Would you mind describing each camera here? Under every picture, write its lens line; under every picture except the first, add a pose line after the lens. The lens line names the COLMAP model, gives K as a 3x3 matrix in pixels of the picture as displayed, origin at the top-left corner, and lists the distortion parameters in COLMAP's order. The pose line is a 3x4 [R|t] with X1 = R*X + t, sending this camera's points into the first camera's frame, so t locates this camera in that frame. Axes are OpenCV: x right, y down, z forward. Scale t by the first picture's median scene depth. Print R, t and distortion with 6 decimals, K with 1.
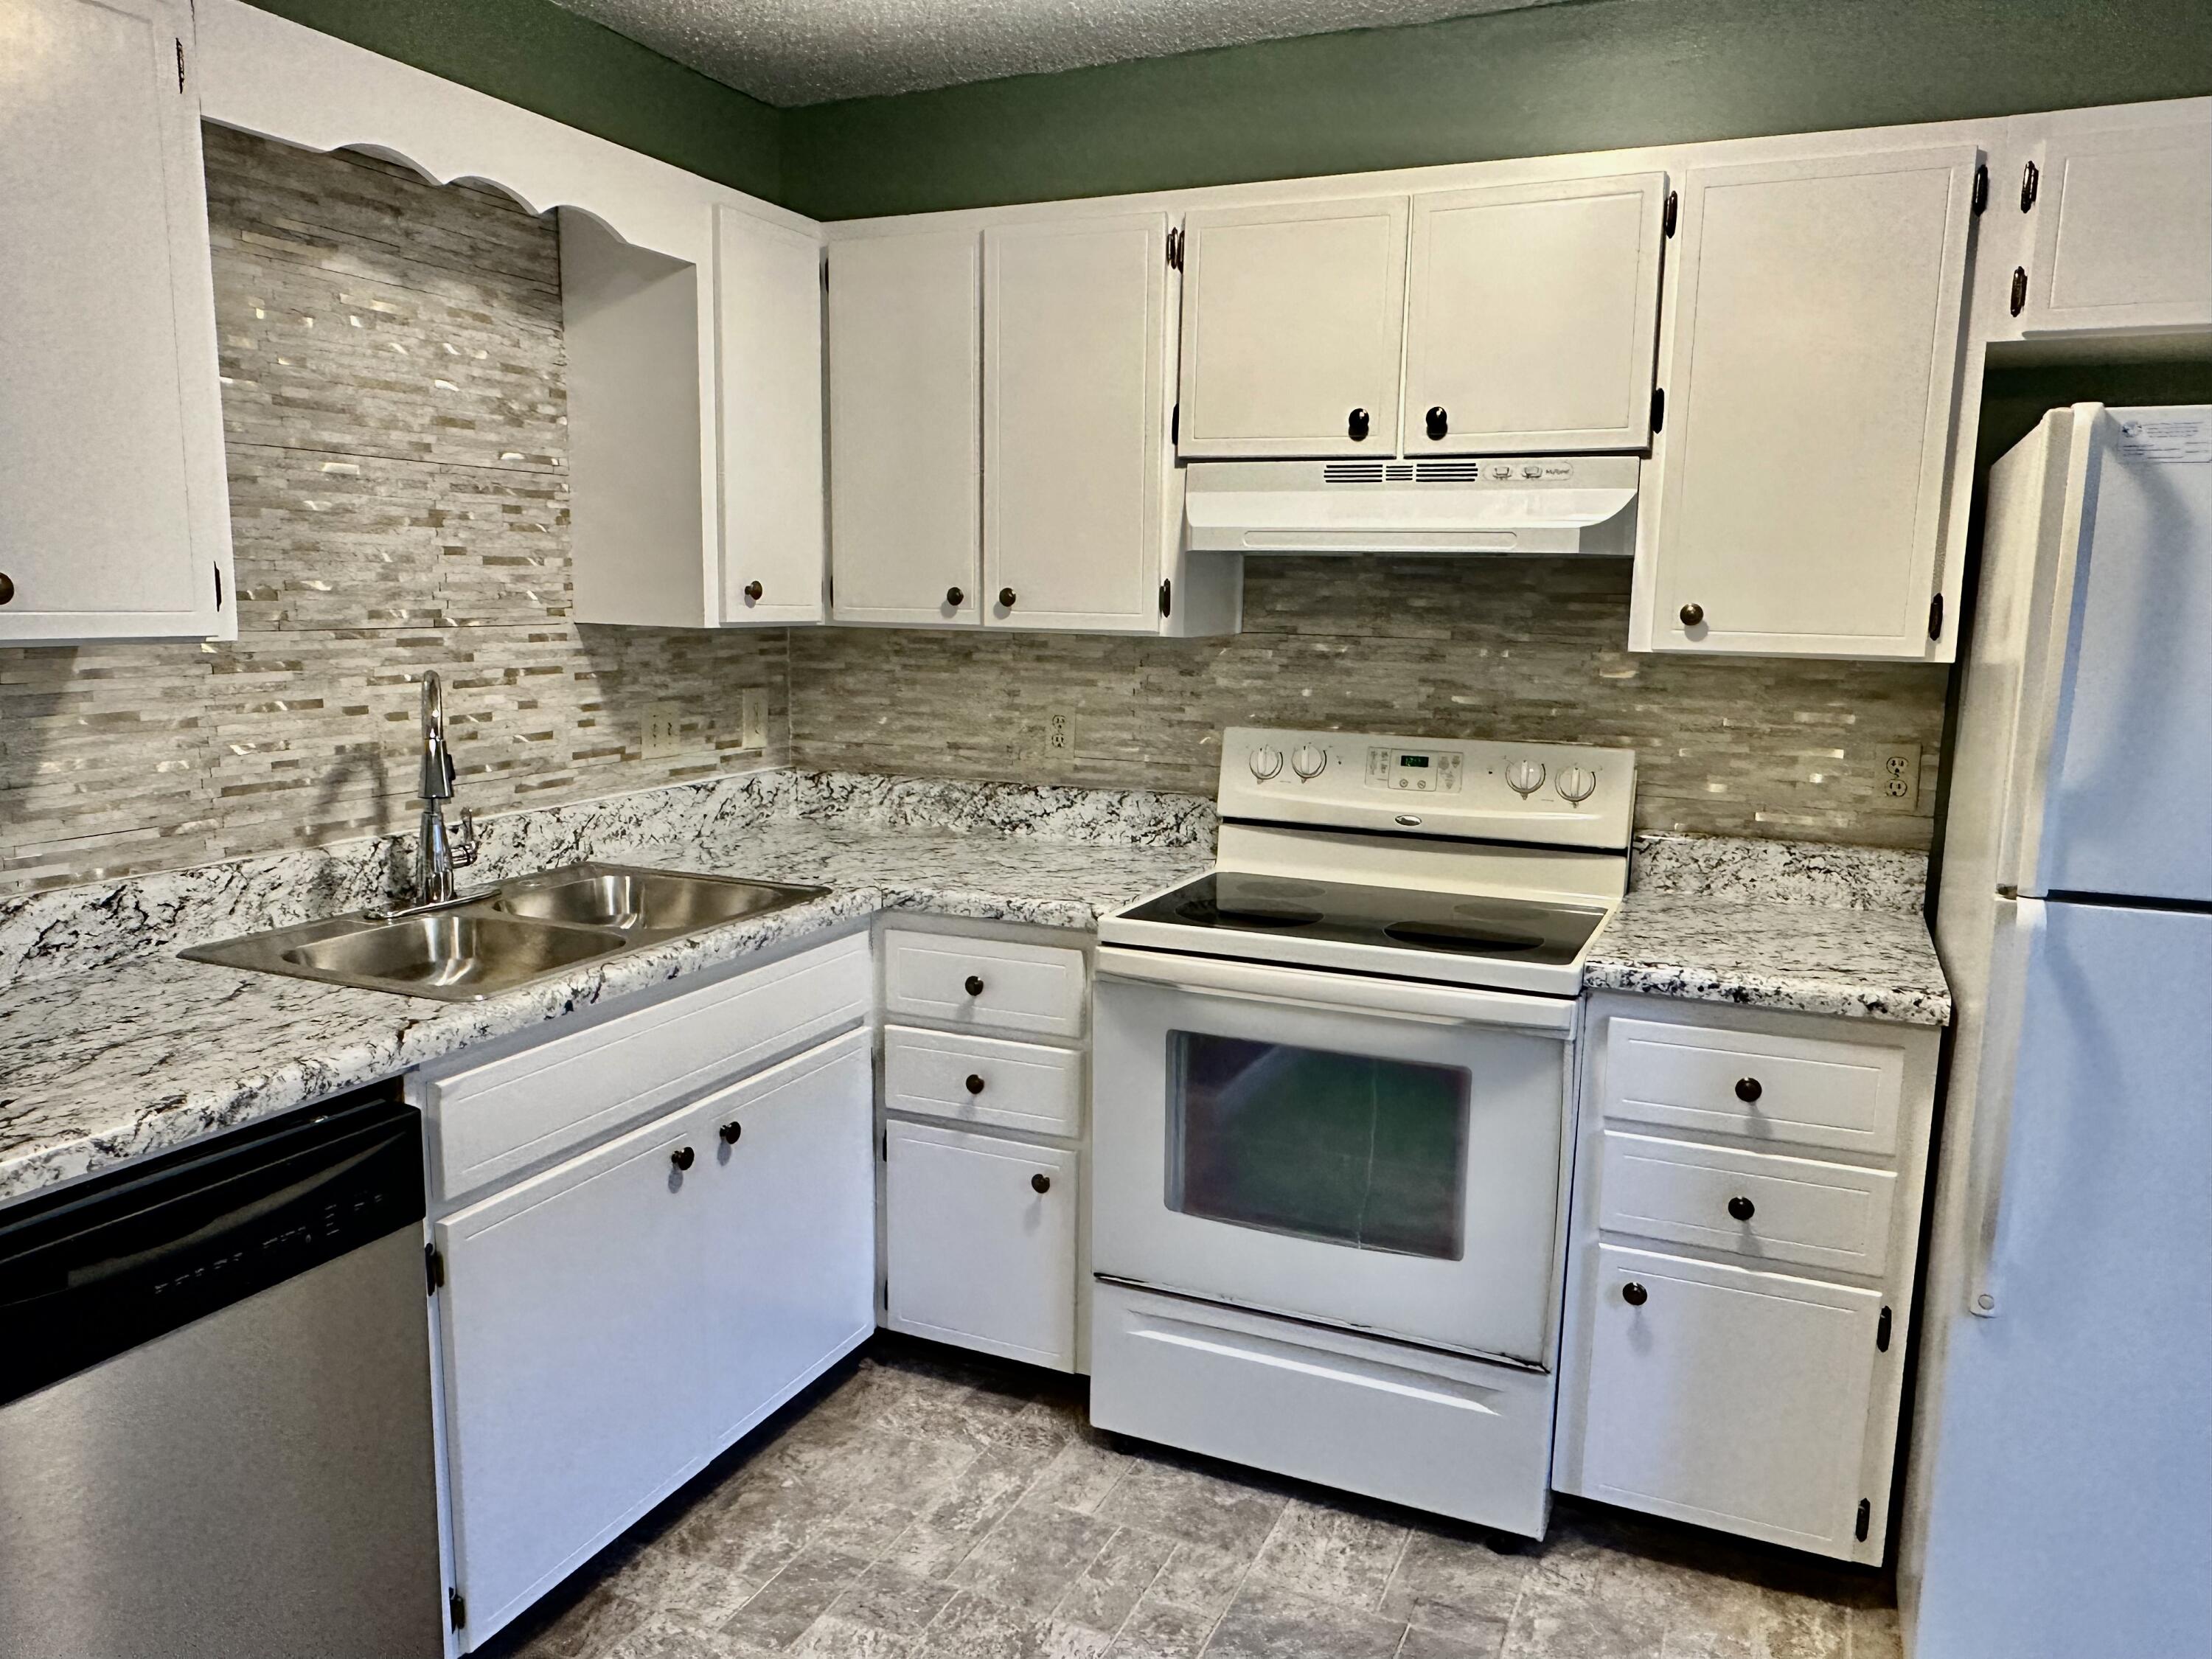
lens RADIAL K [[1555.9, 0, 1122.5], [0, 1555.9, 847.5], [0, 0, 1]] dist [-0.000097, 0.000125]
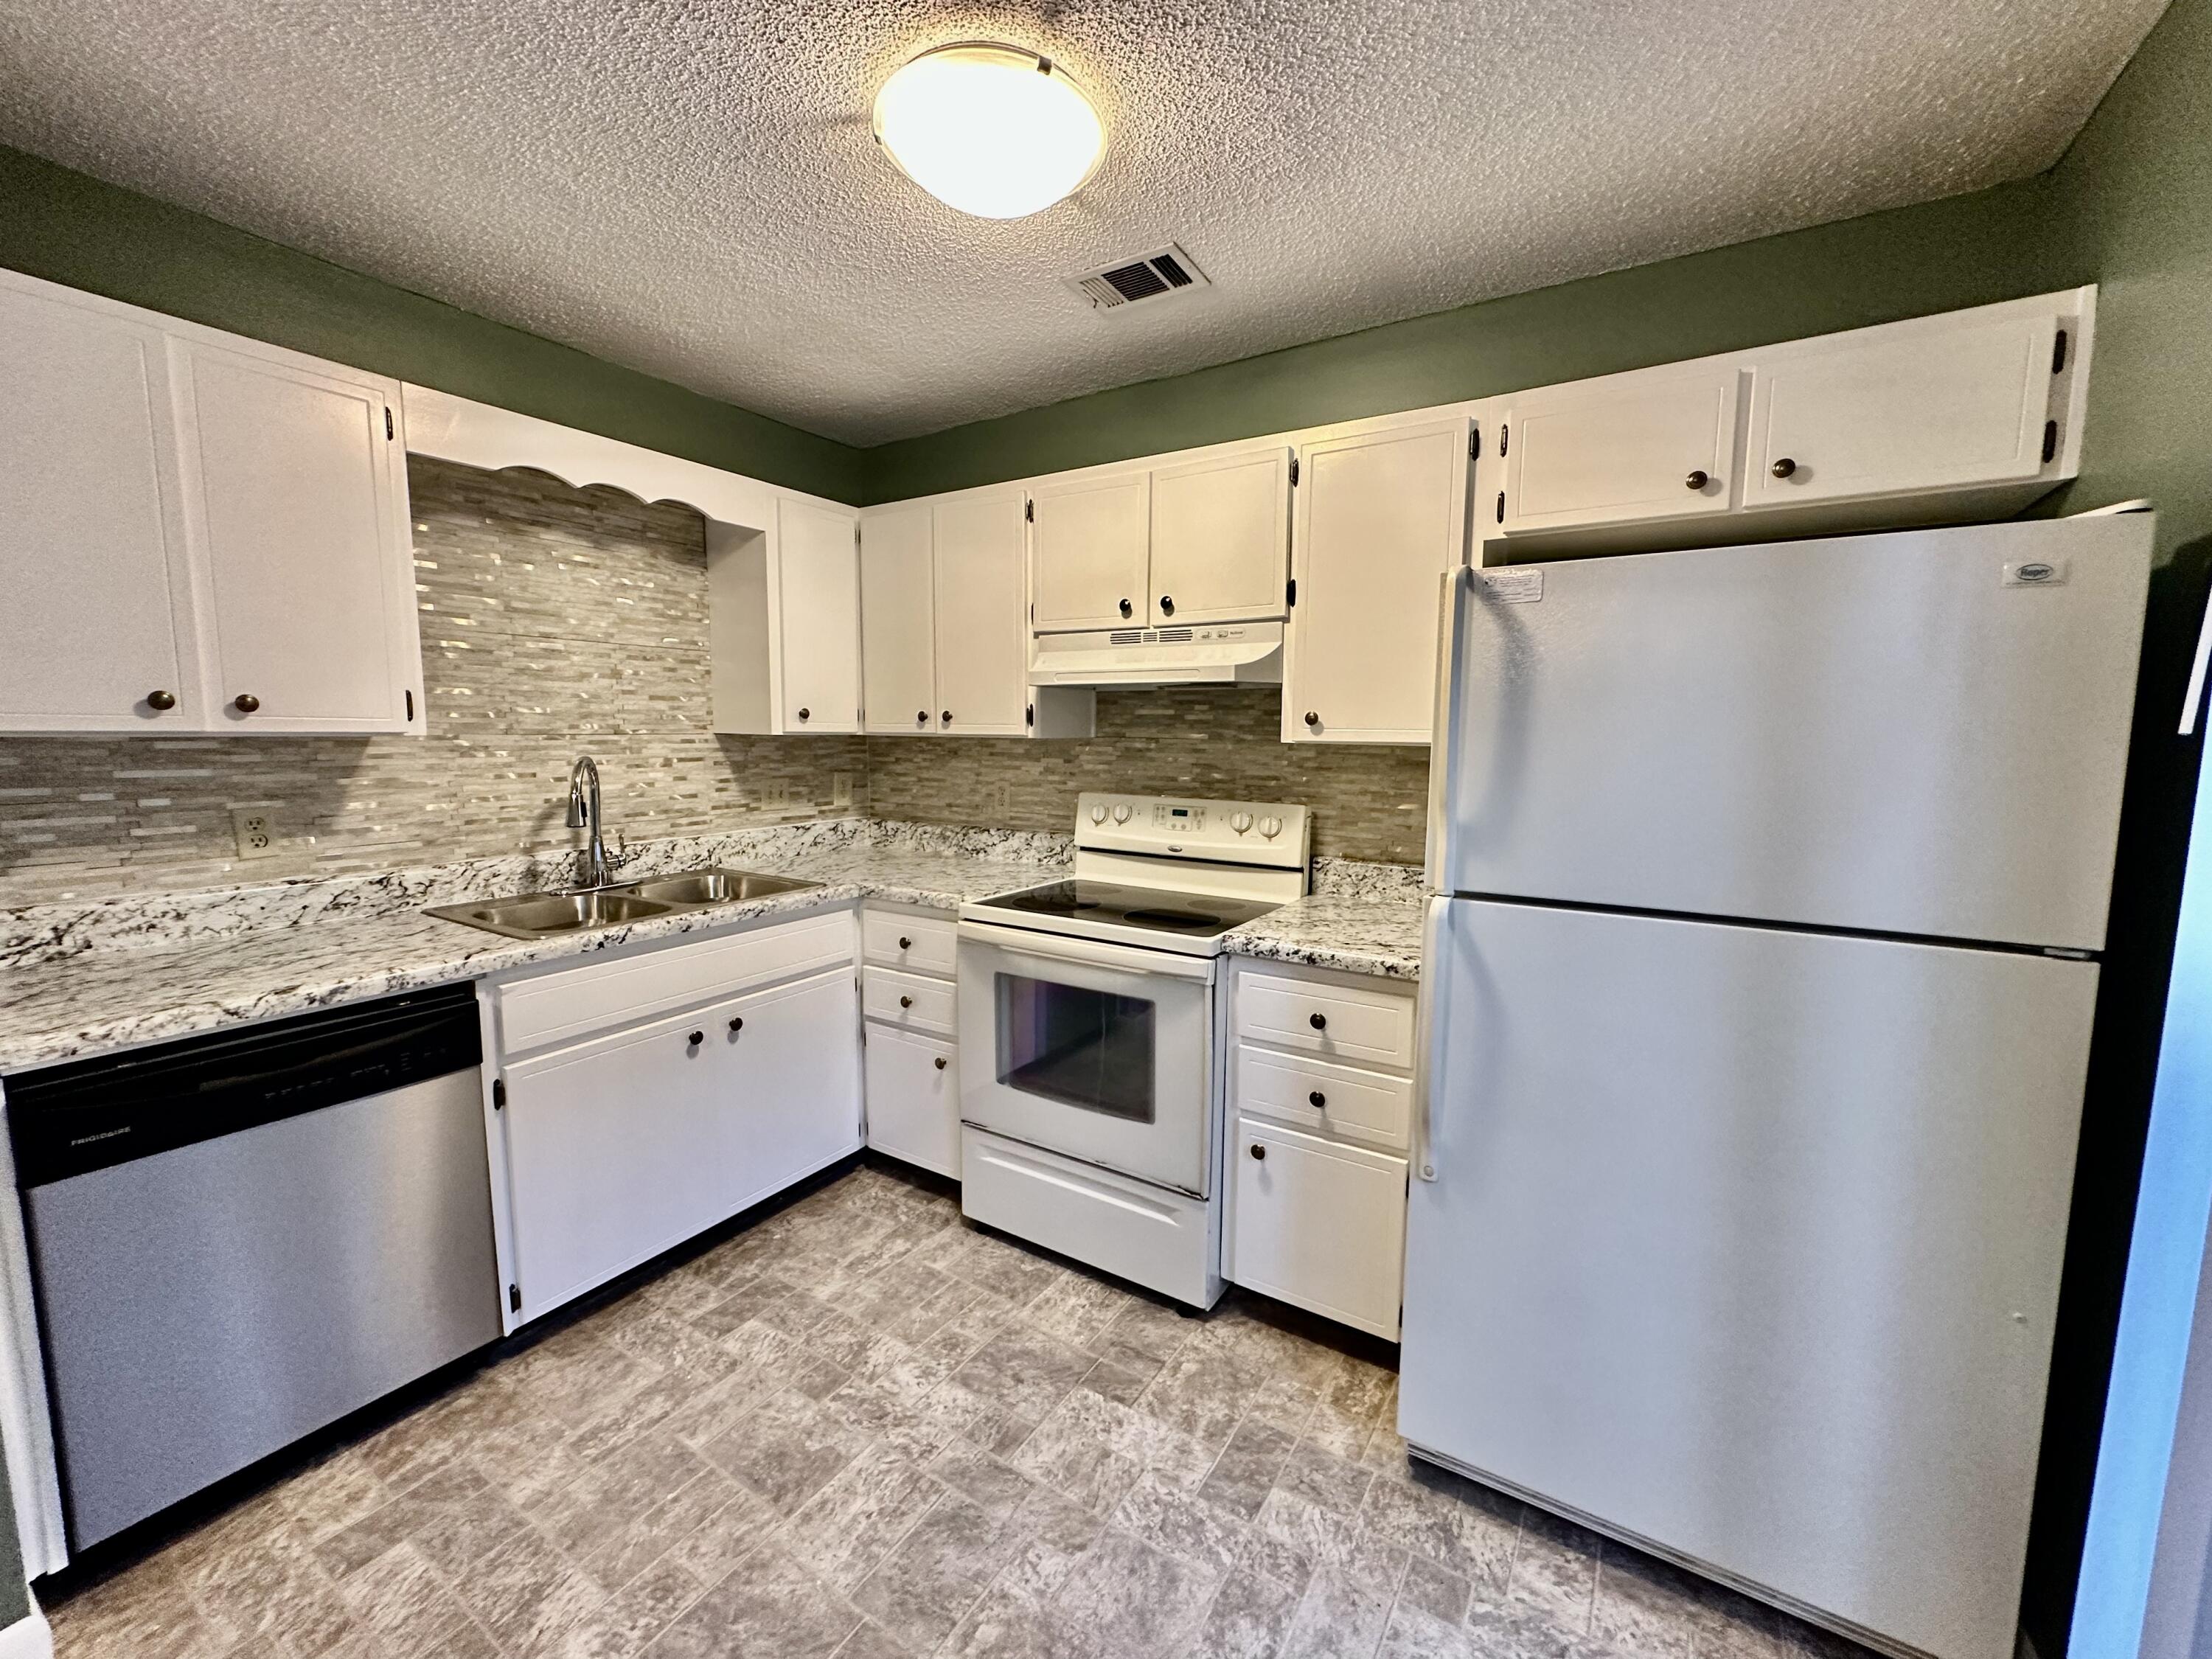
lens RADIAL K [[882.0, 0, 1111.5], [0, 882.0, 826.2], [0, 0, 1]] dist [-0.000494, 0.000638]
pose [[0.989573, 0.007407, -0.143841, 0.282235], [-0.015592, 0.998317, -0.055862, 0.013021], [0.143185, 0.057522, 0.988023, 0.084359]]
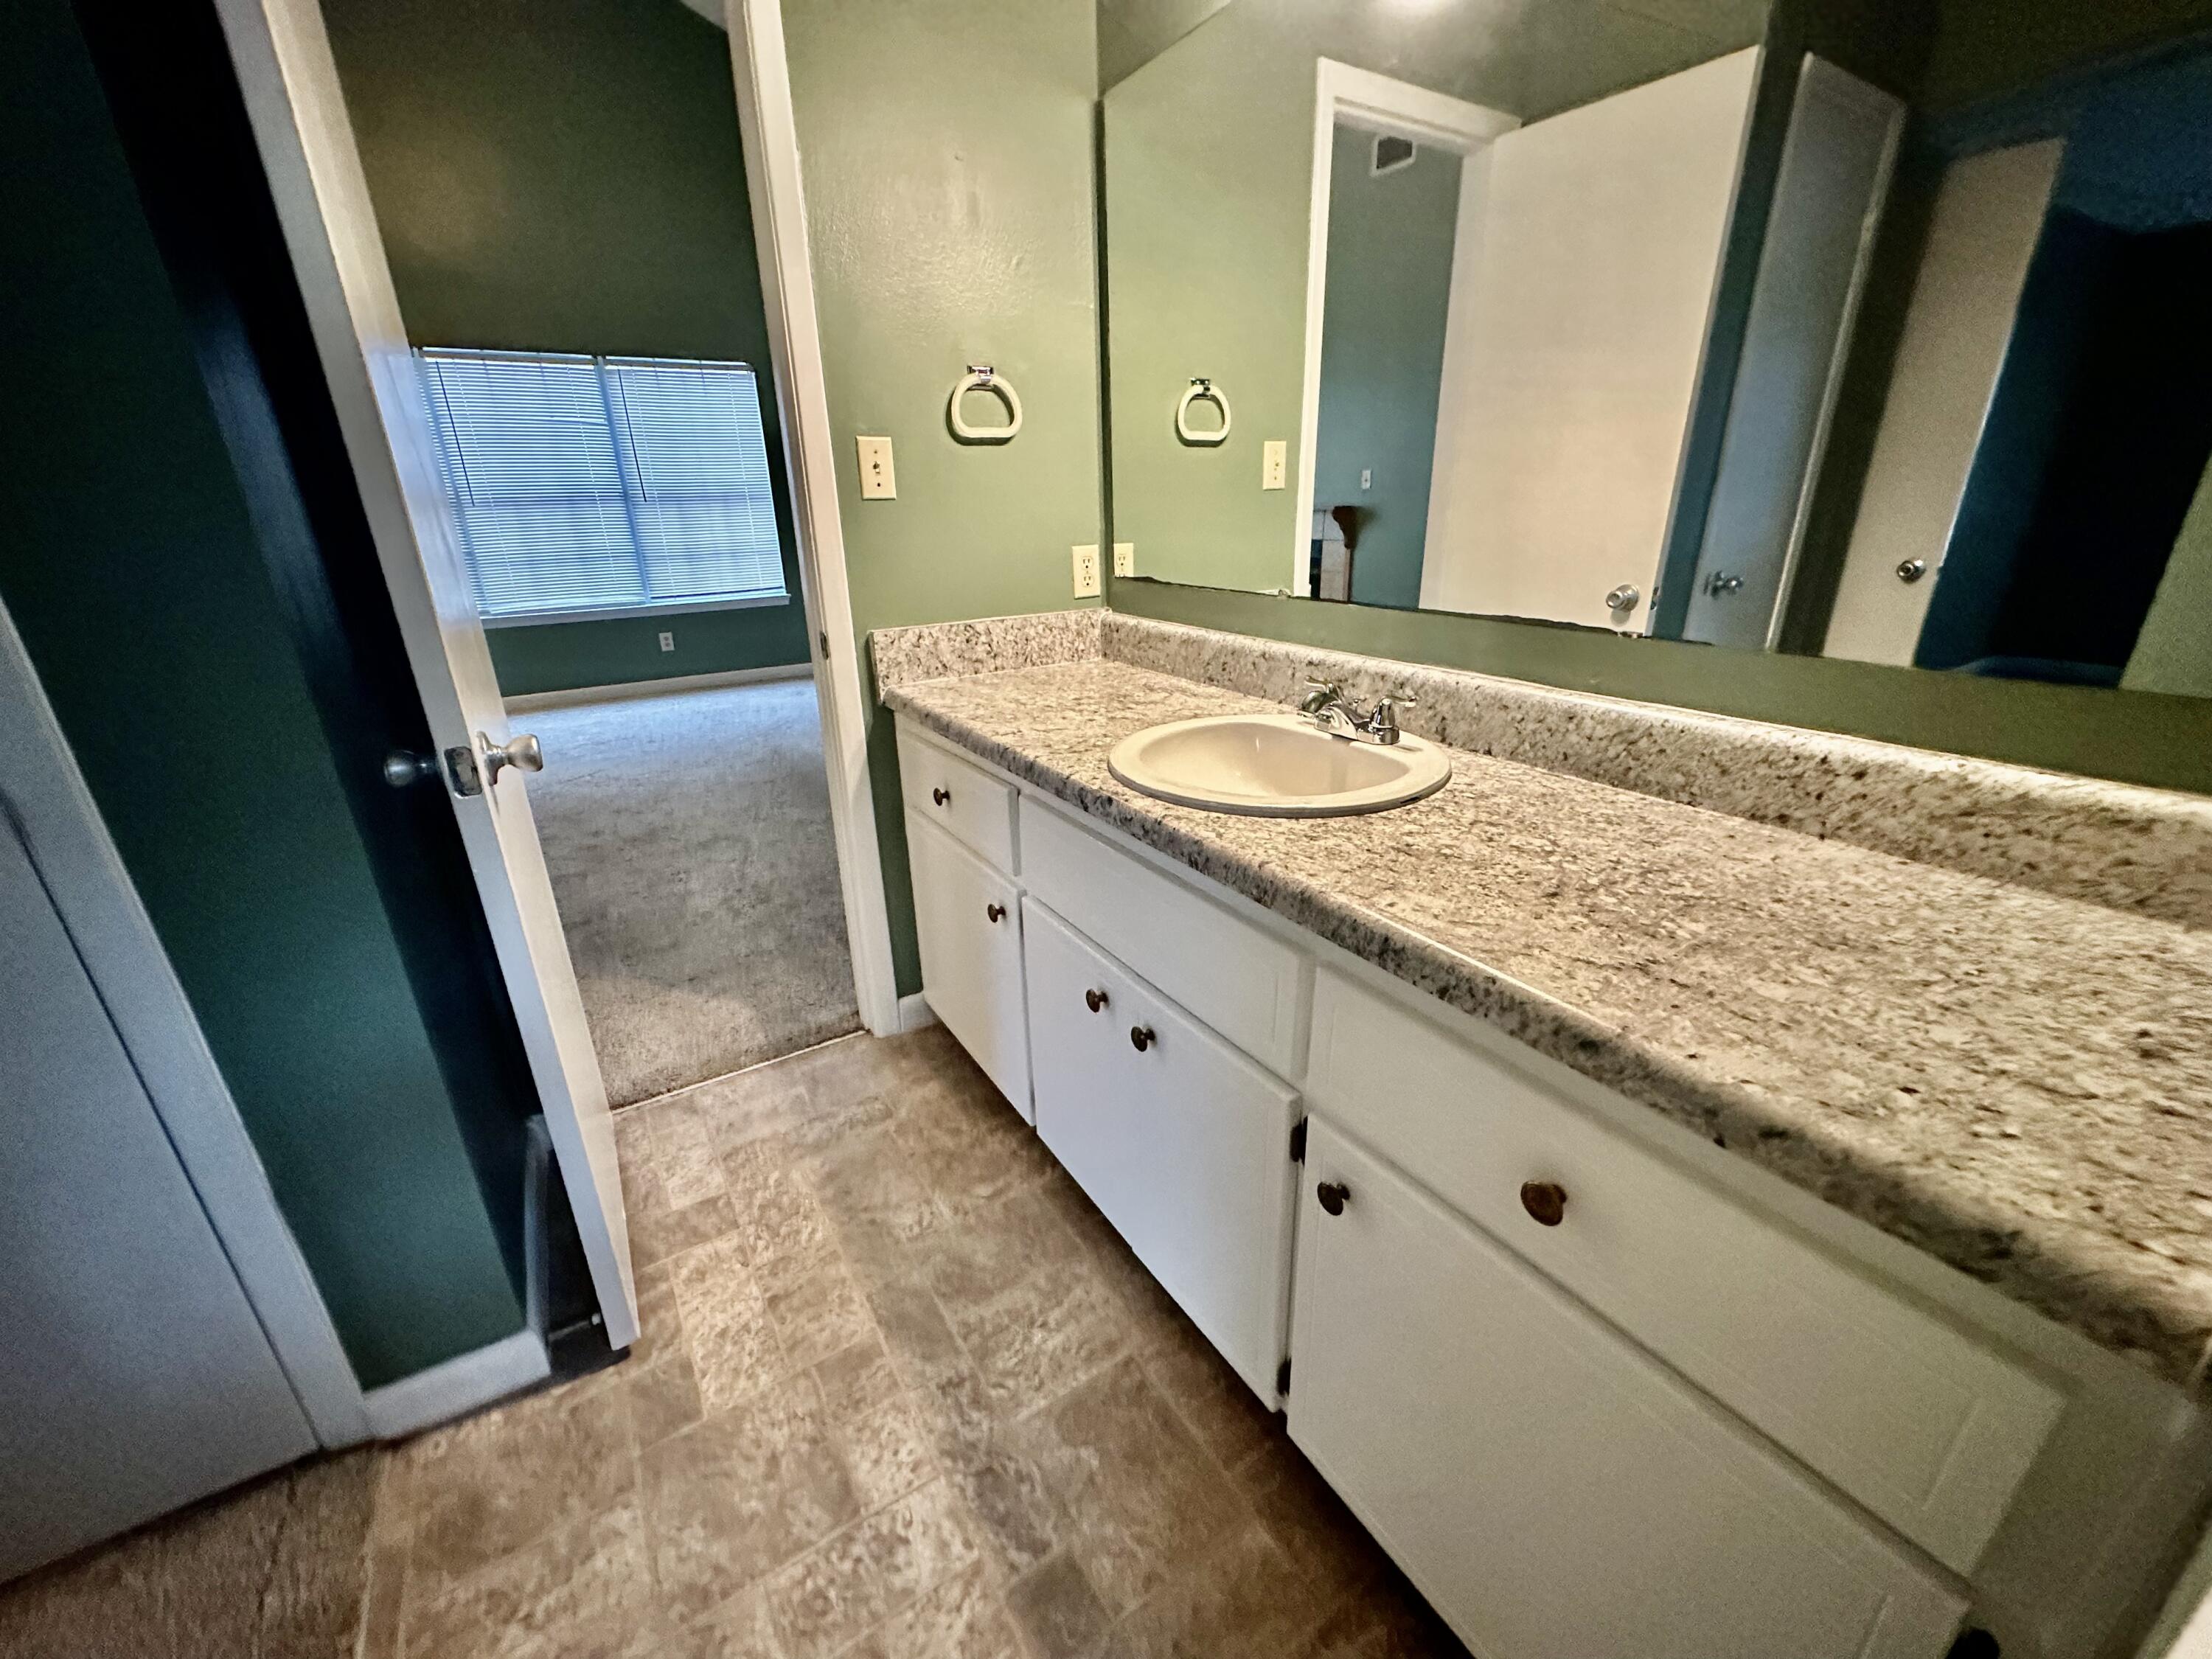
lens RADIAL K [[882.0, 0, 1105.0], [0, 882.0, 822.4], [0, 0, 1]] dist [-0.000494, 0.000638]
pose [[-0.836602, -0.199125, 0.510339, -0.225080], [0.098156, 0.862033, 0.497256, -0.066573], [-0.538946, 0.466098, -0.701634, 0.928601]]
